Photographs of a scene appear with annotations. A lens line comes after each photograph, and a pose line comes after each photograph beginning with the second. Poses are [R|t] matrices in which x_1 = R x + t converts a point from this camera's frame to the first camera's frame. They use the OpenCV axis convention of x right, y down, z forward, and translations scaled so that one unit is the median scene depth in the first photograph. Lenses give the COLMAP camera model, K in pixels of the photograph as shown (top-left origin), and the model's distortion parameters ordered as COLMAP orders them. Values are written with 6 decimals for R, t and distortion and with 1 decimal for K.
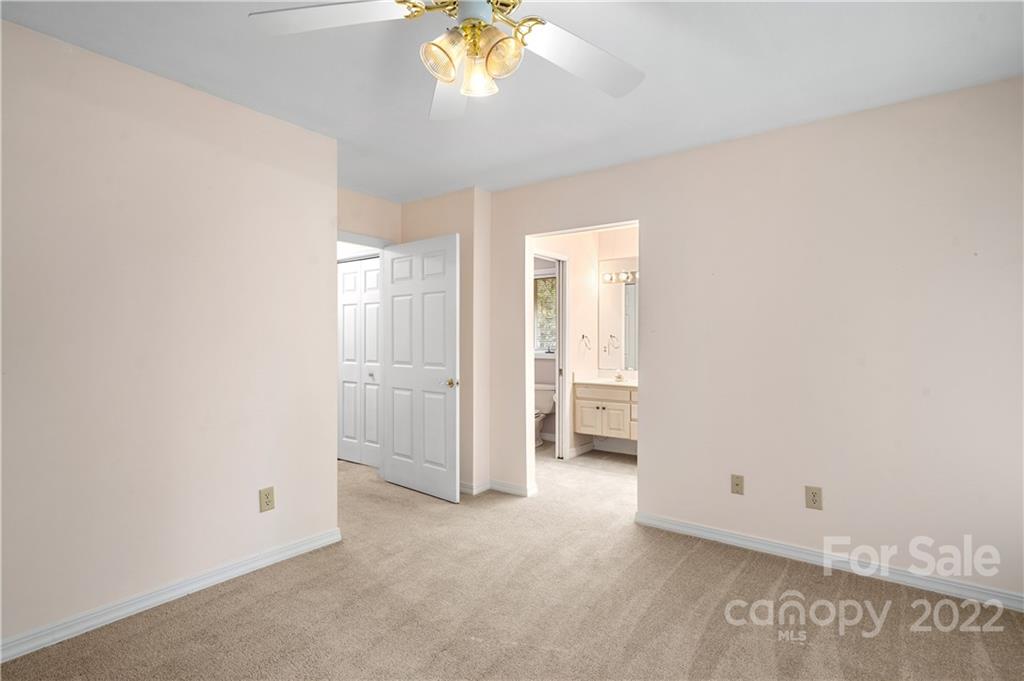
lens RADIAL K [[485.7, 0, 511.8], [0, 485.7, 342.3], [0, 0, 1]] dist [0.002878, 0.000122]
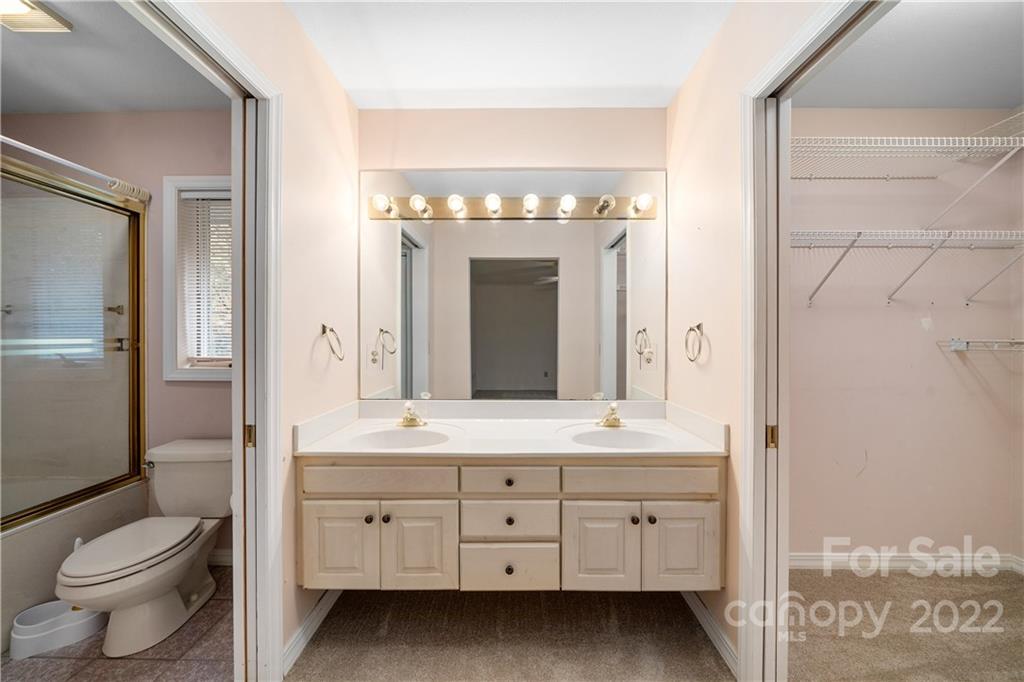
lens RADIAL K [[362.1, 0, 511.9], [0, 362.1, 341.6], [0, 0, 1]] dist [-0.005302, -0.000811]
pose [[0.798102, -0.002254, 0.602518, 0.094275], [-0.000752, 0.999989, 0.004736, -0.003090], [-0.602522, -0.004233, 0.798091, 0.690116]]
